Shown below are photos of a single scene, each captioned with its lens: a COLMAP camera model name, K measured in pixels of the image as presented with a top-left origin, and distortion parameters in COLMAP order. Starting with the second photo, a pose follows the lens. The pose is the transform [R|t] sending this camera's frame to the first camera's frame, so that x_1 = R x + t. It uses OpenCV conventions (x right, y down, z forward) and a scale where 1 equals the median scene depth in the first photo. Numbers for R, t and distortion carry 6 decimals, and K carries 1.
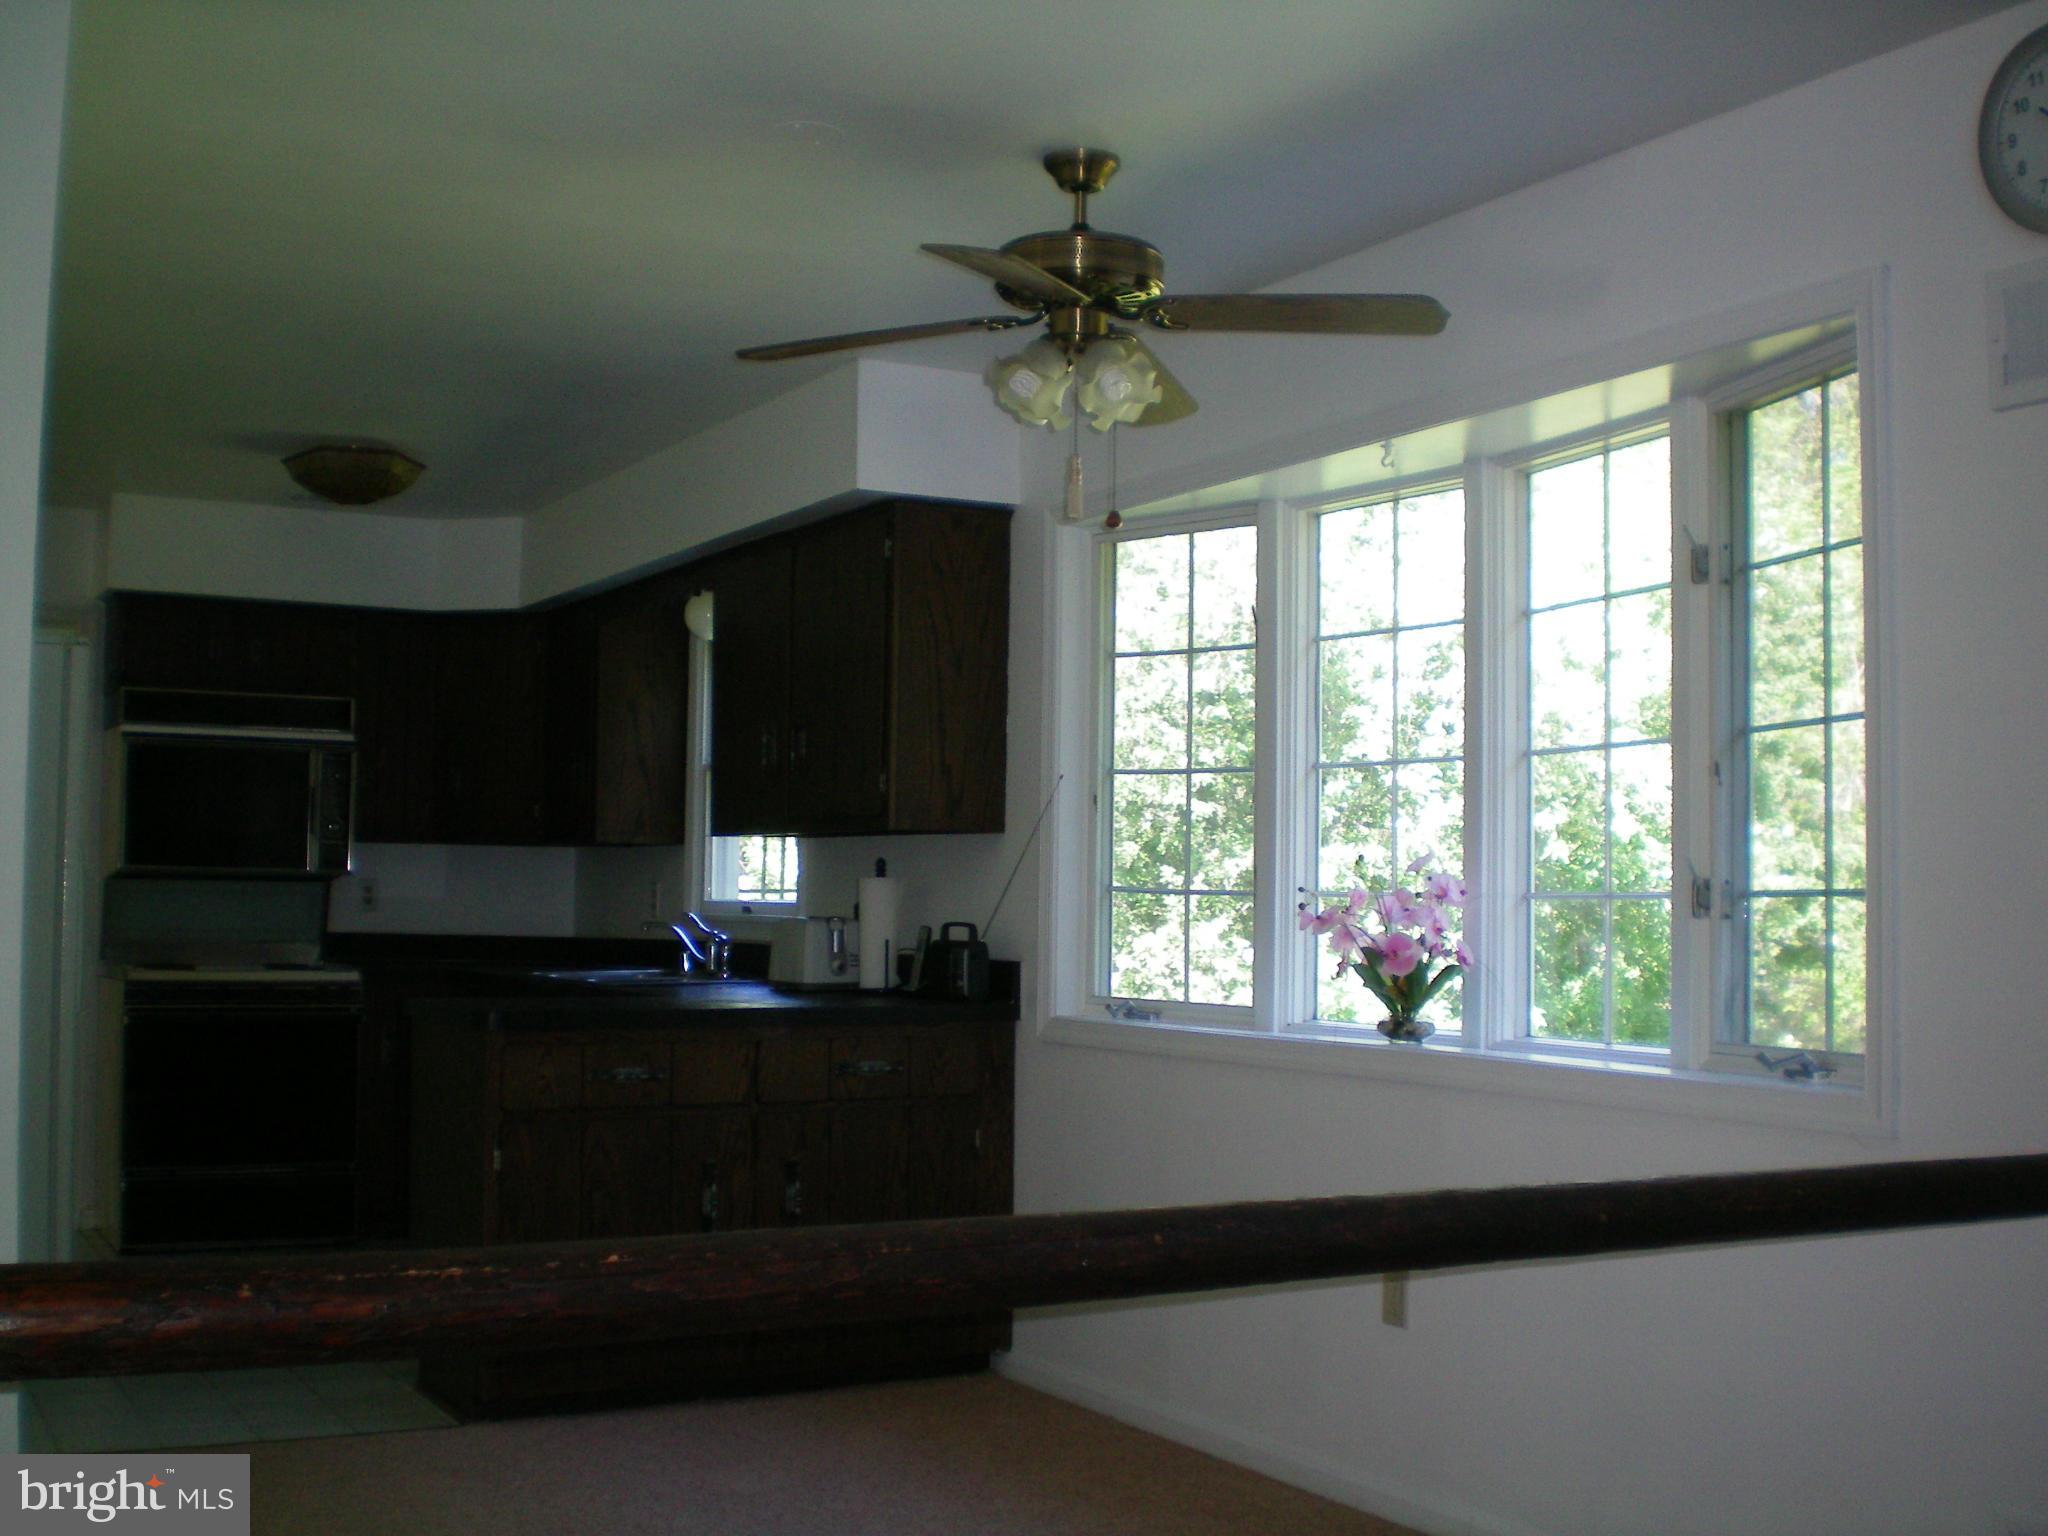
lens RADIAL K [[2295.6, 0, 1015.3], [0, 2295.6, 772.9], [0, 0, 1]] dist [-0.051330, -0.235144]
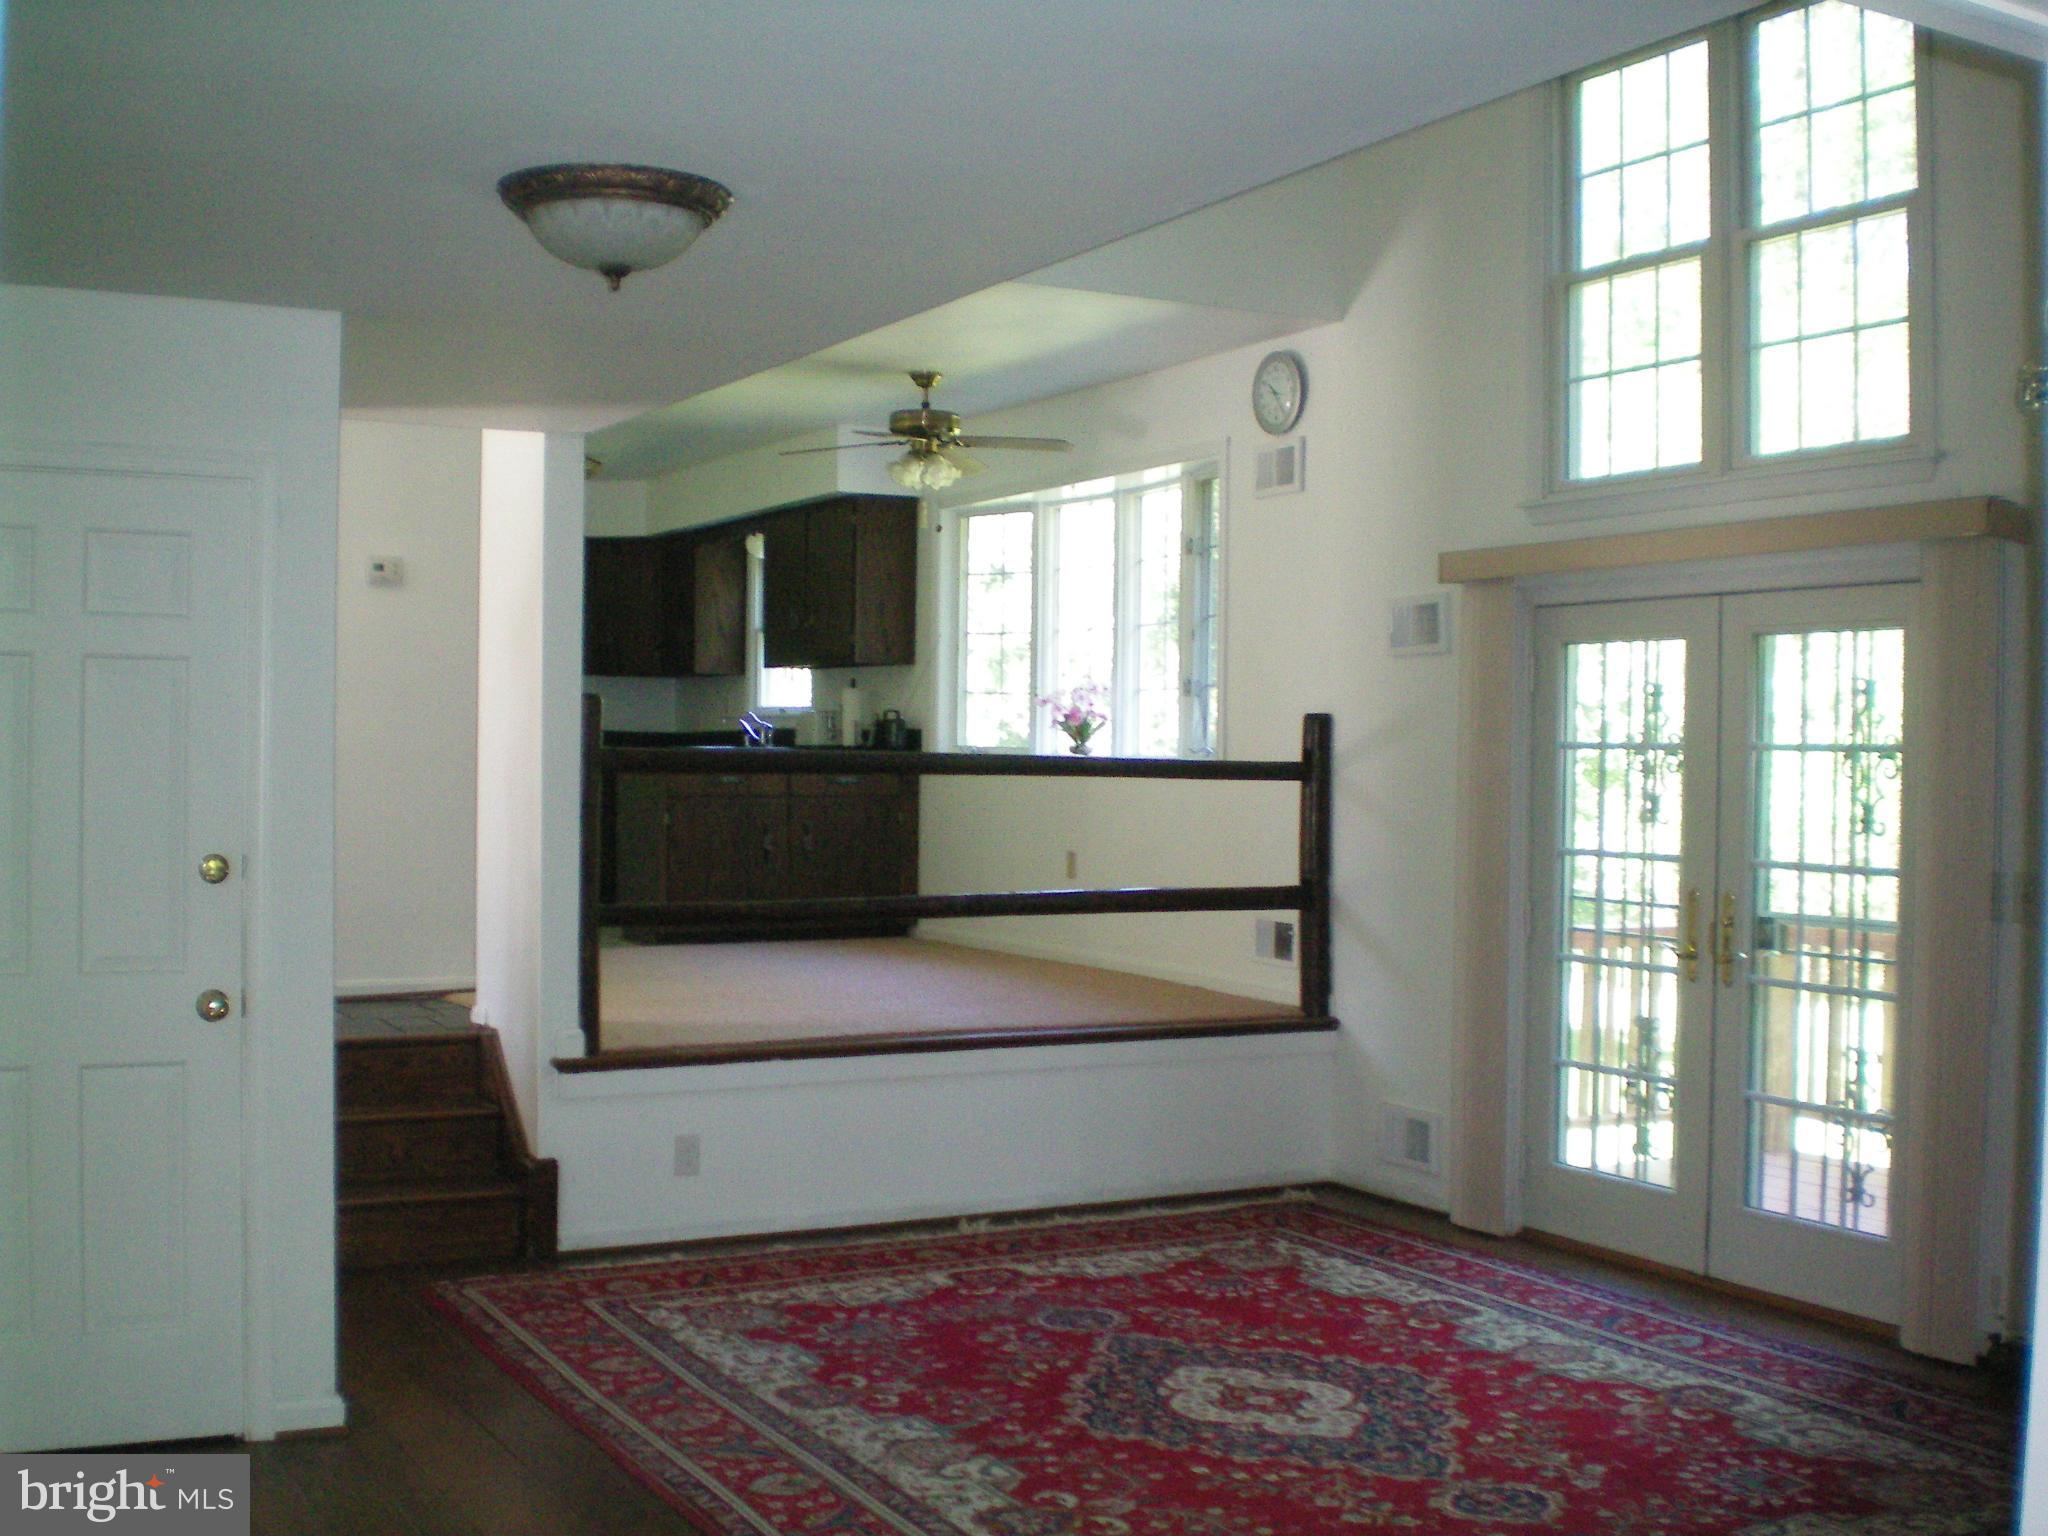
lens RADIAL K [[2295.6, 0, 1015.3], [0, 2295.6, 772.9], [0, 0, 1]] dist [-0.051330, -0.235144]
pose [[0.999933, 0.001020, -0.011502, 0.101576], [-0.000293, 0.998011, 0.063035, -0.005162], [0.011543, -0.063028, 0.997945, -0.943360]]
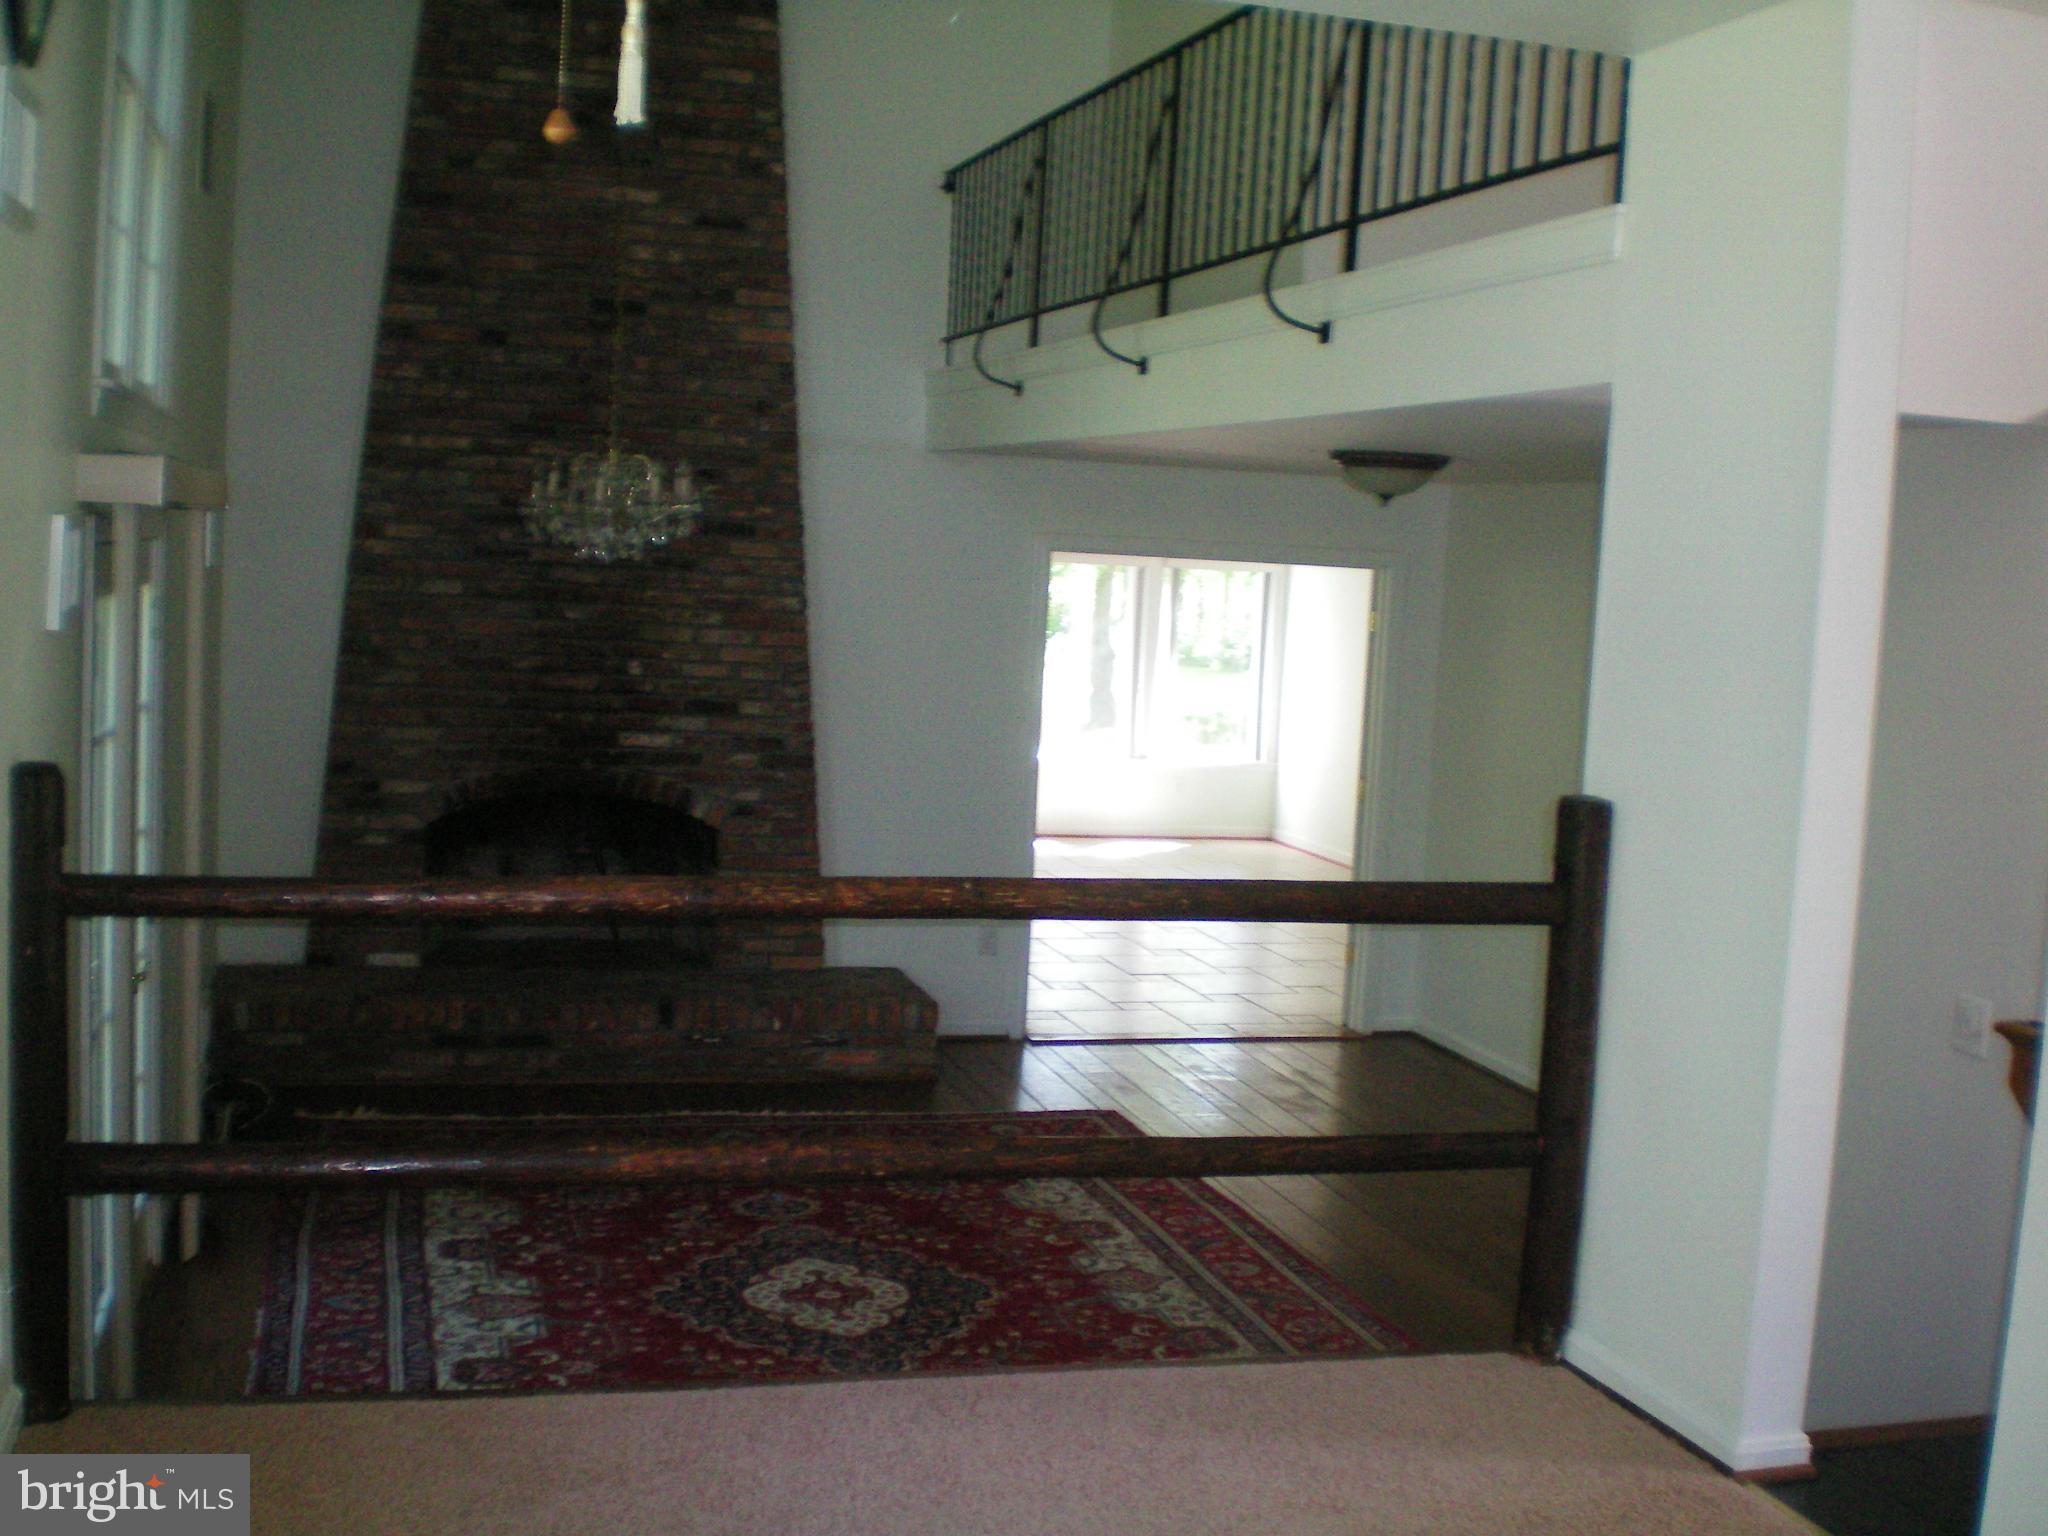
lens RADIAL K [[2295.6, 0, 1015.3], [0, 2295.6, 772.9], [0, 0, 1]] dist [-0.051330, -0.235144]
pose [[-0.969704, -0.085318, 0.228898, -0.245533], [-0.075913, 0.995880, 0.049598, -0.001975], [-0.232187, 0.030719, -0.972186, 2.033446]]
